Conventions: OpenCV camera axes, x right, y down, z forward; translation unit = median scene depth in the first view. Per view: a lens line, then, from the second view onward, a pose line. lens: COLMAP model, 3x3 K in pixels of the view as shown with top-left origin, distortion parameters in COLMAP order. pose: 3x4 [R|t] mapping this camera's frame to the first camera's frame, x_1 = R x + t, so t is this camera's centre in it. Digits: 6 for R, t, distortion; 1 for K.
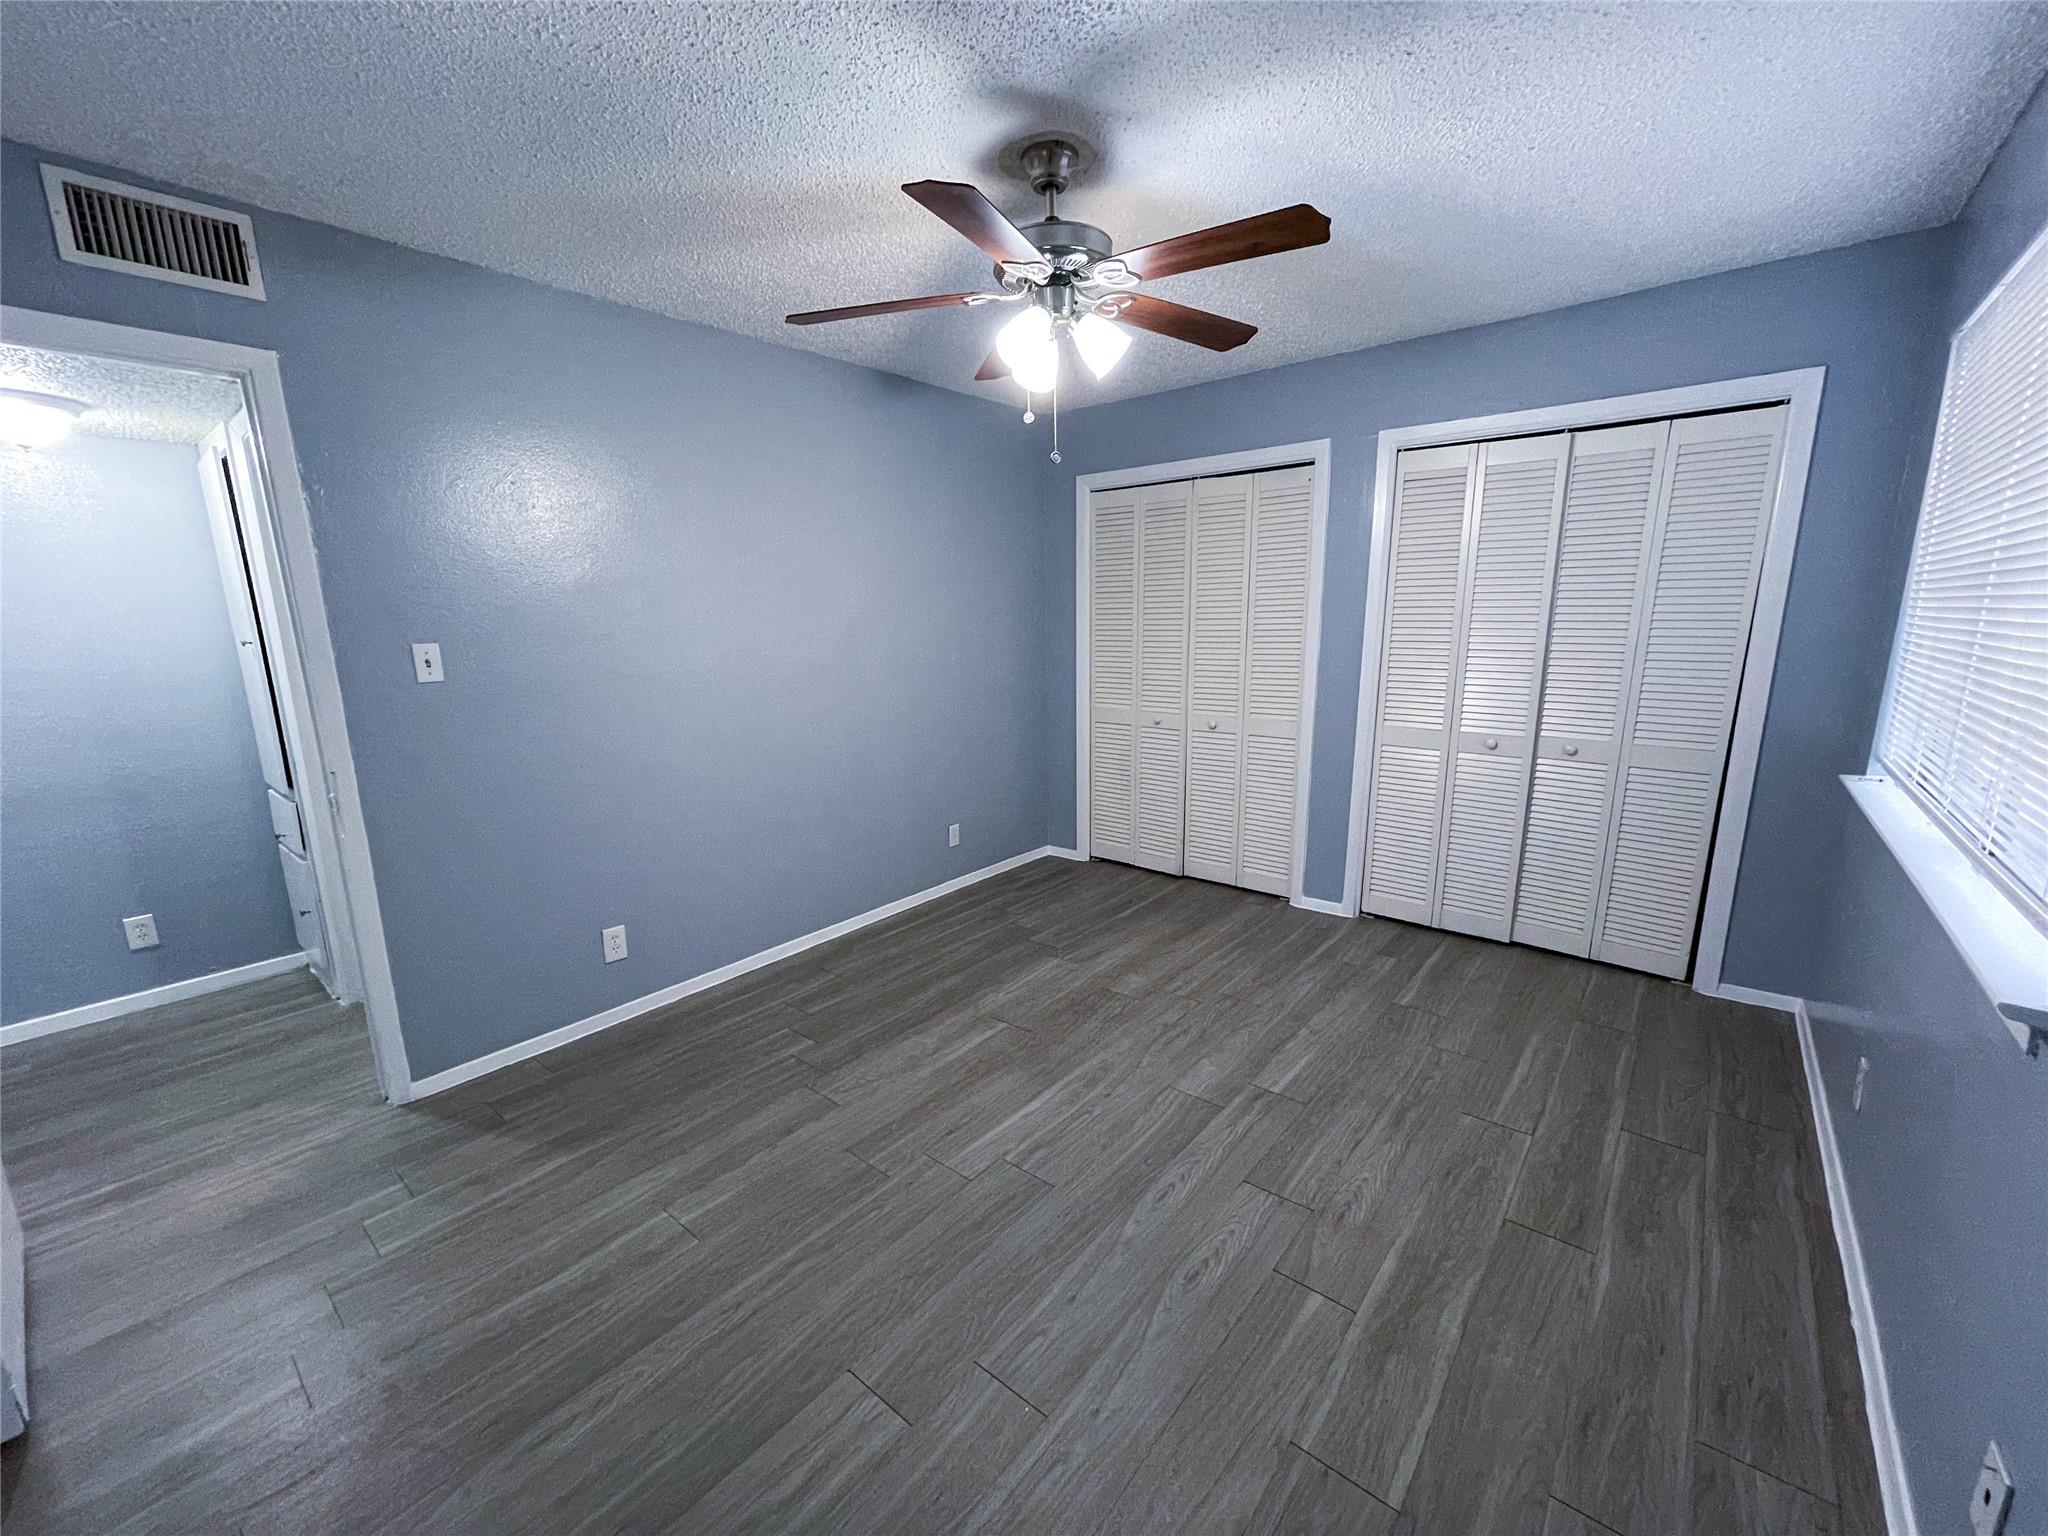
lens RADIAL K [[821.8, 0, 1015.8], [0, 821.8, 787.3], [0, 0, 1]] dist [0.001442, 0.000203]
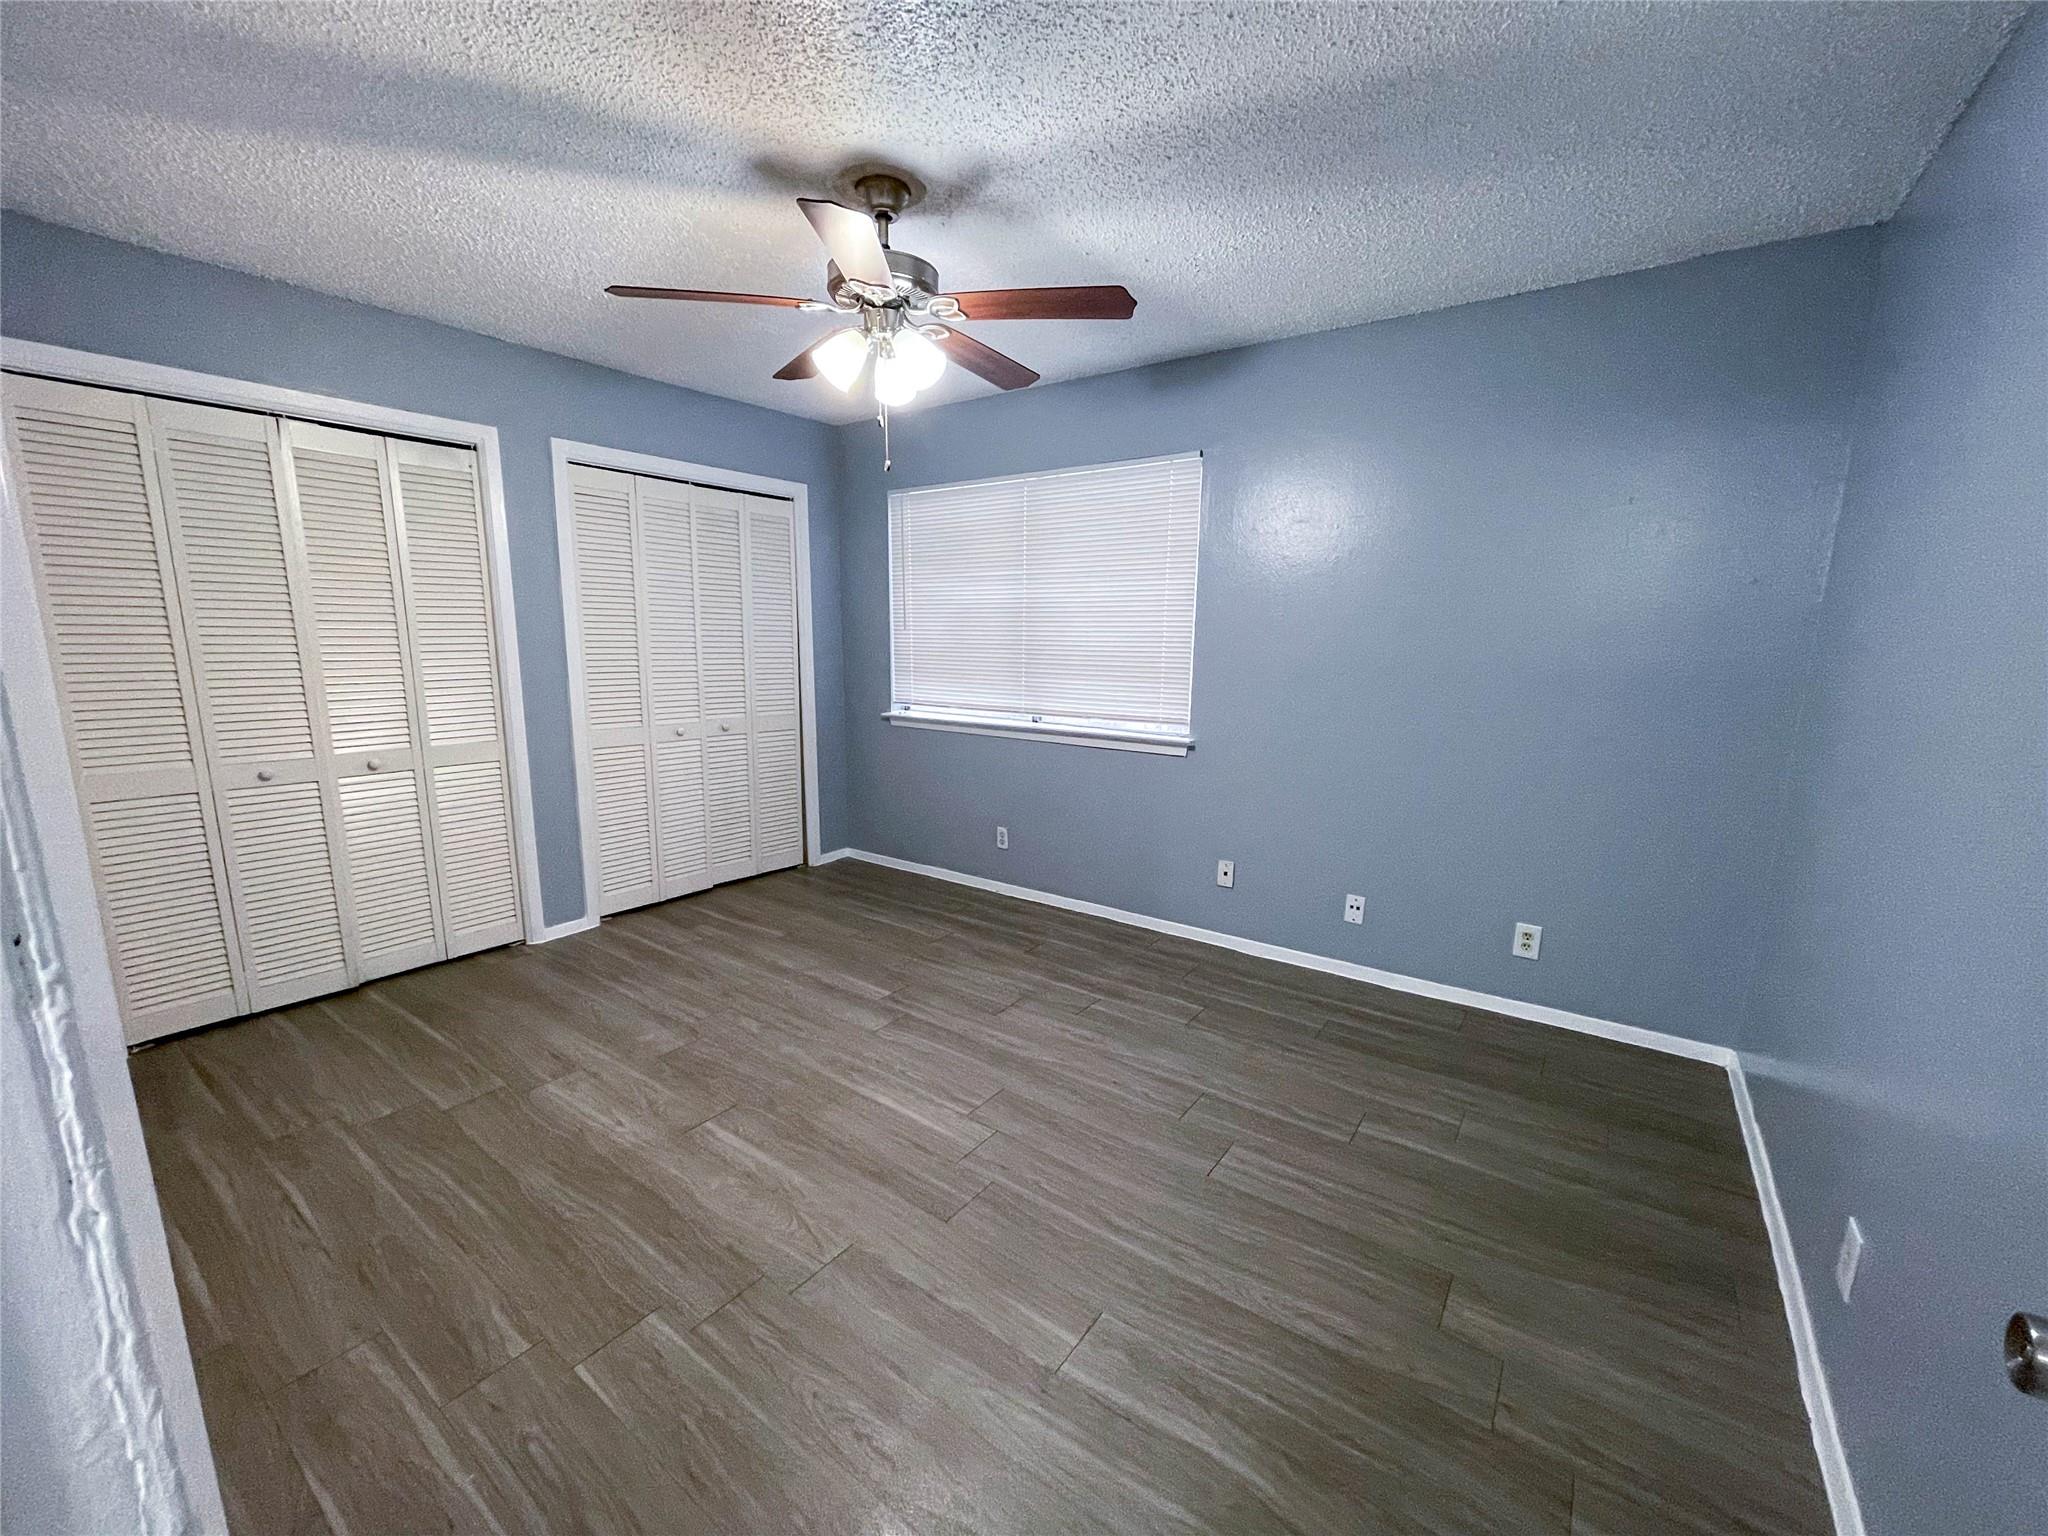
lens RADIAL K [[824.0, 0, 1015.6], [0, 824.0, 789.1], [0, 0, 1]] dist [-0.001644, 0.000134]
pose [[-0.064180, -0.173404, 0.982757, -0.707634], [0.194926, 0.963640, 0.182761, -0.104012], [-0.978716, 0.203295, -0.028046, 0.617599]]
